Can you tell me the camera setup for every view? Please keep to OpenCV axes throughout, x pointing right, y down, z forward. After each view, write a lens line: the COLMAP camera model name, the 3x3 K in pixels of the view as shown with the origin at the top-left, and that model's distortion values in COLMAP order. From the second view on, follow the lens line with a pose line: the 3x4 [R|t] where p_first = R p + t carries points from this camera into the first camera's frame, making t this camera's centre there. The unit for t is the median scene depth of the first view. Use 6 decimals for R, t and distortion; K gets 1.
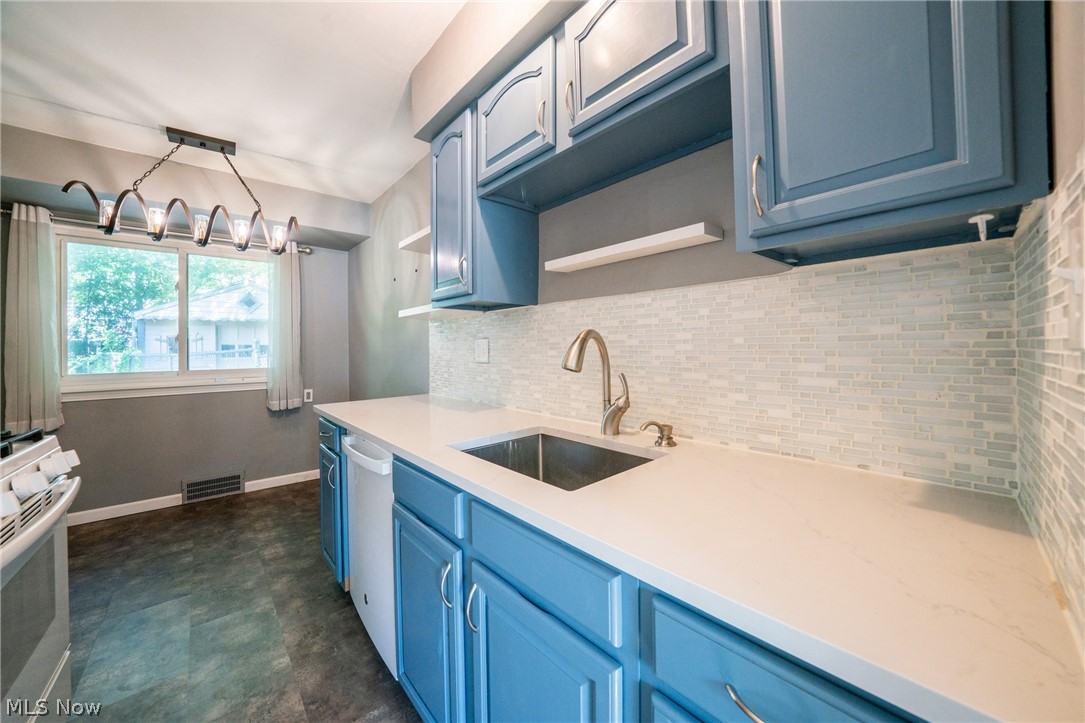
lens RADIAL K [[379.0, 0, 533.8], [0, 379.0, 348.4], [0, 0, 1]] dist [-0.015640, 0.000565]
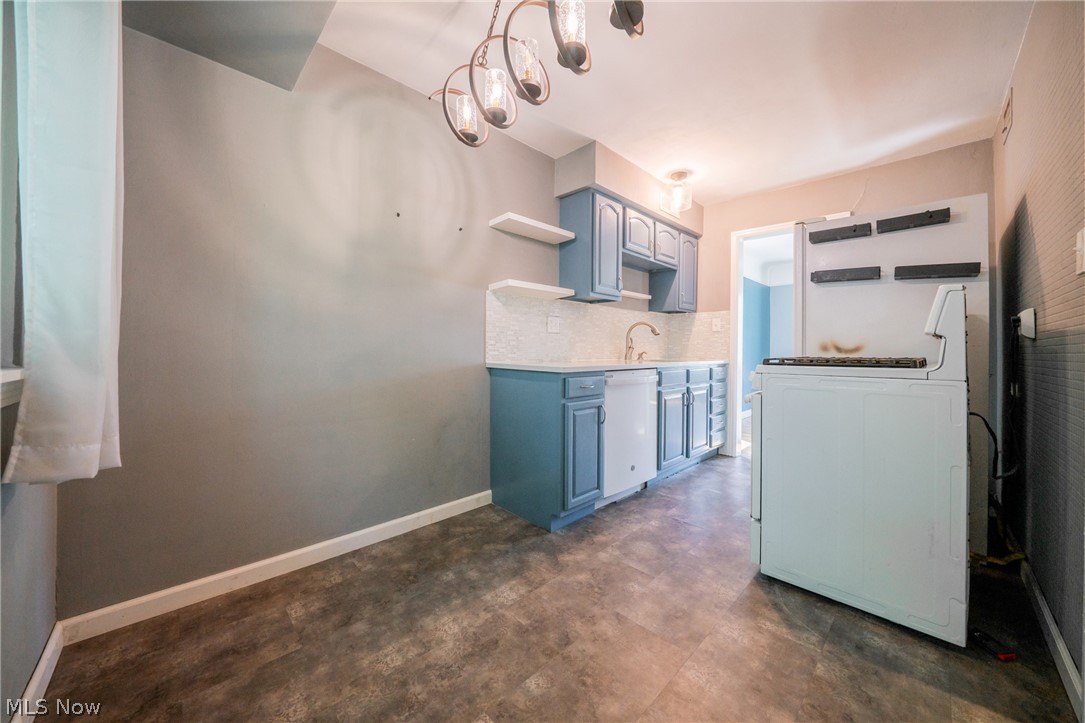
lens RADIAL K [[379.0, 0, 532.8], [0, 379.0, 346.5], [0, 0, 1]] dist [-0.015640, 0.000565]
pose [[-0.023783, 0.013545, 0.999625, -1.563361], [-0.011160, 0.999842, -0.013814, 0.108821], [-0.999655, -0.011484, -0.023628, 1.091609]]
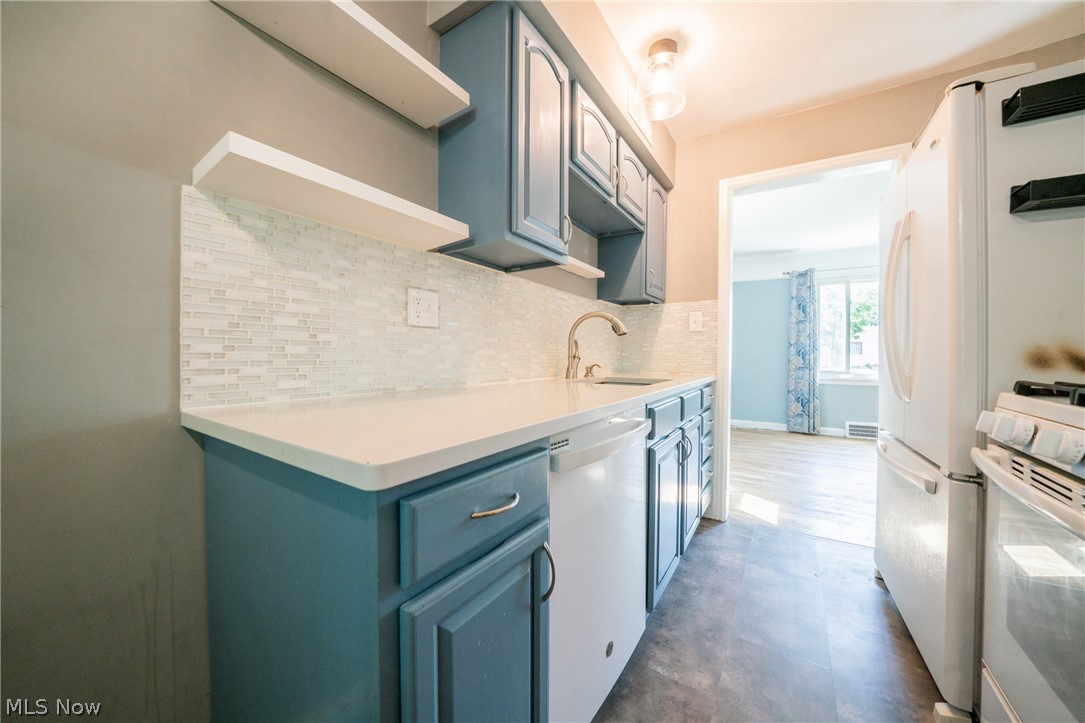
lens RADIAL K [[379.0, 0, 538.9], [0, 379.0, 357.8], [0, 0, 1]] dist [-0.015640, 0.000565]
pose [[-0.257043, 0.002336, 0.966397, -0.797660], [-0.003766, 0.999987, -0.003419, 0.090703], [-0.966393, -0.004519, -0.257031, 0.956624]]
